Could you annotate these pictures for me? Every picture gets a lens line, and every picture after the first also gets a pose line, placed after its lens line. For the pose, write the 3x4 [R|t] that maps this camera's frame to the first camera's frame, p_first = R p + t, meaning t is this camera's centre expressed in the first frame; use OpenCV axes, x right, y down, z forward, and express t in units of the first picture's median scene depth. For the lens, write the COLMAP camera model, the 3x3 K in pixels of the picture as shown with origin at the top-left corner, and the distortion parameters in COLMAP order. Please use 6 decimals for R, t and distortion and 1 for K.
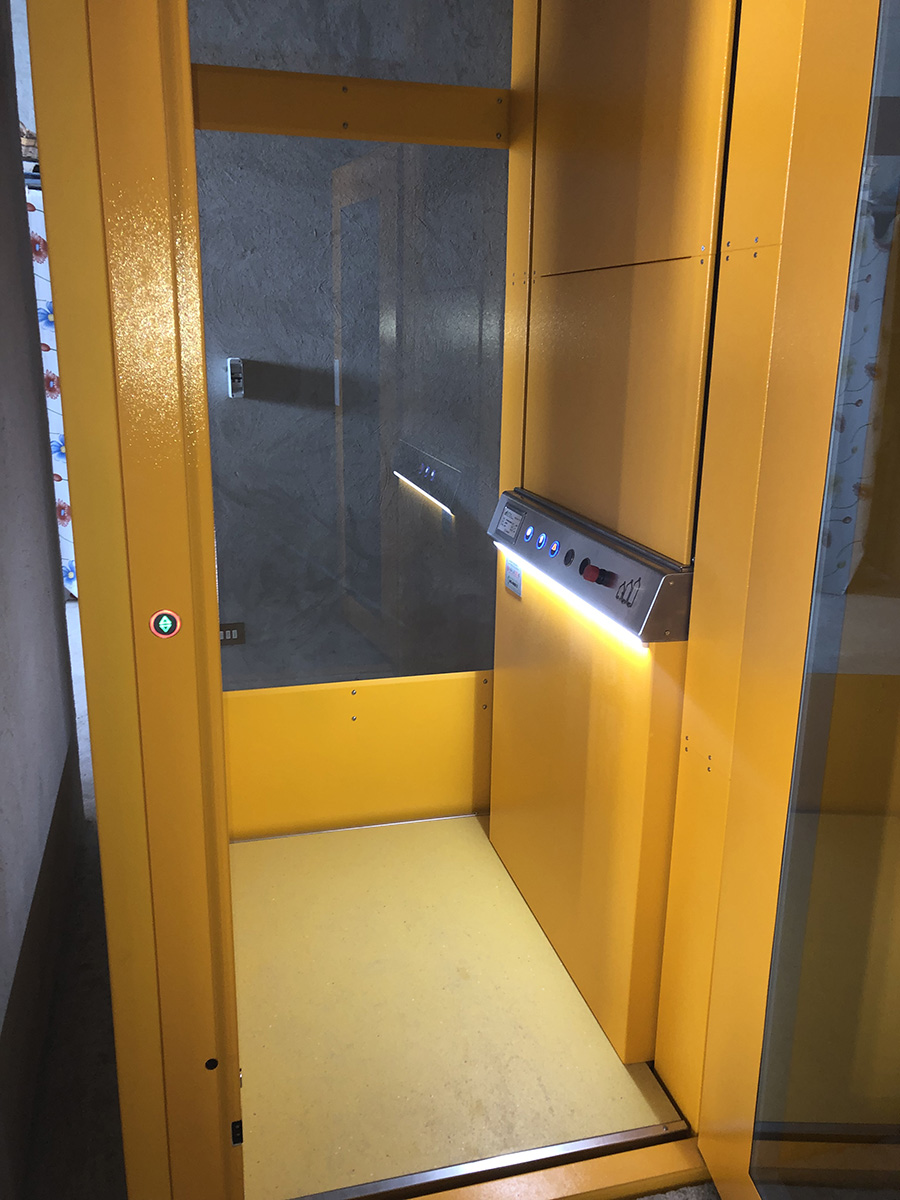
lens RADIAL K [[986.7, 0, 450.0], [0, 986.7, 600.0], [0, 0, 1]] dist [-0.003062, 0.001402]
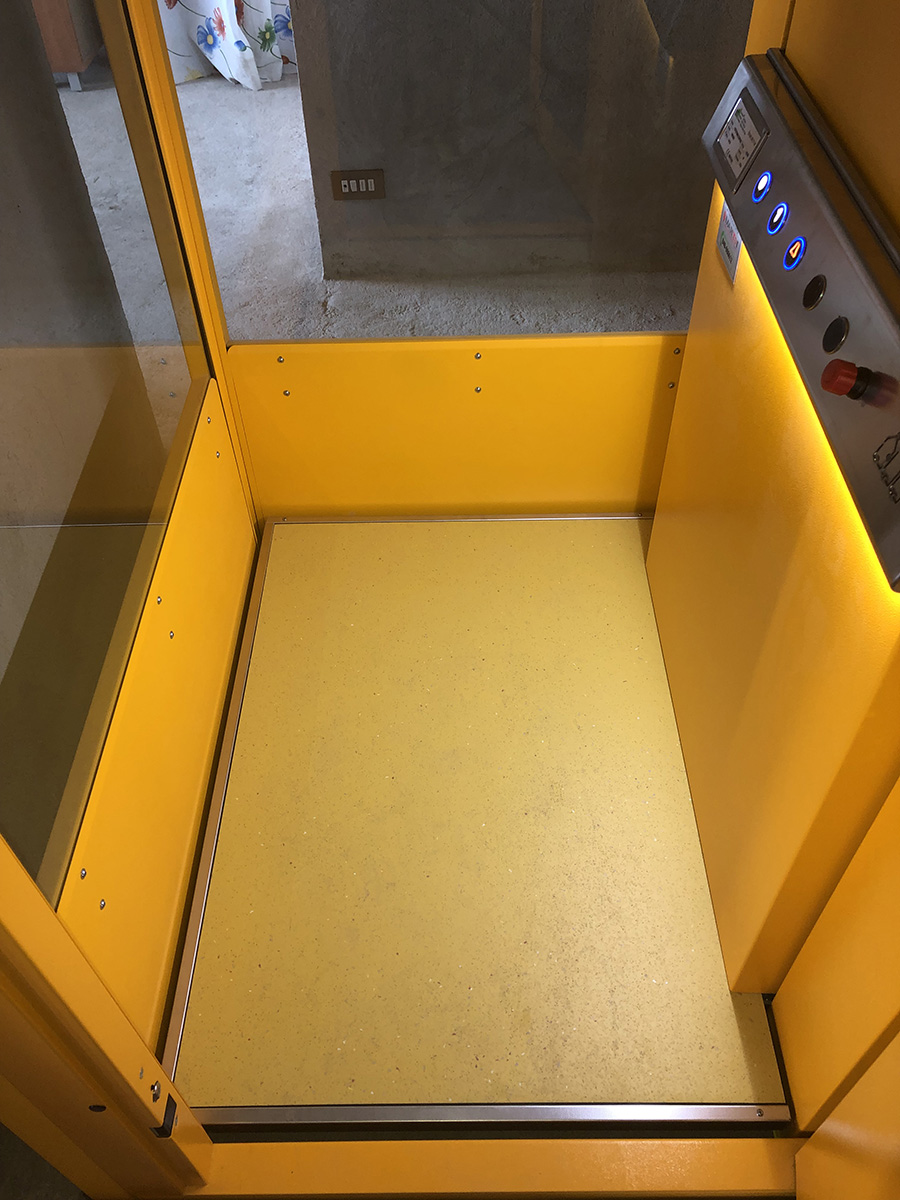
lens RADIAL K [[968.2, 0, 450.0], [0, 968.2, 600.0], [0, 0, 1]] dist [0.008627, 0.006405]
pose [[0.965830, 0.163796, -0.200856, 0.061557], [-0.032017, 0.844446, 0.534683, -0.158371], [0.257191, -0.509982, 0.820835, 0.437075]]
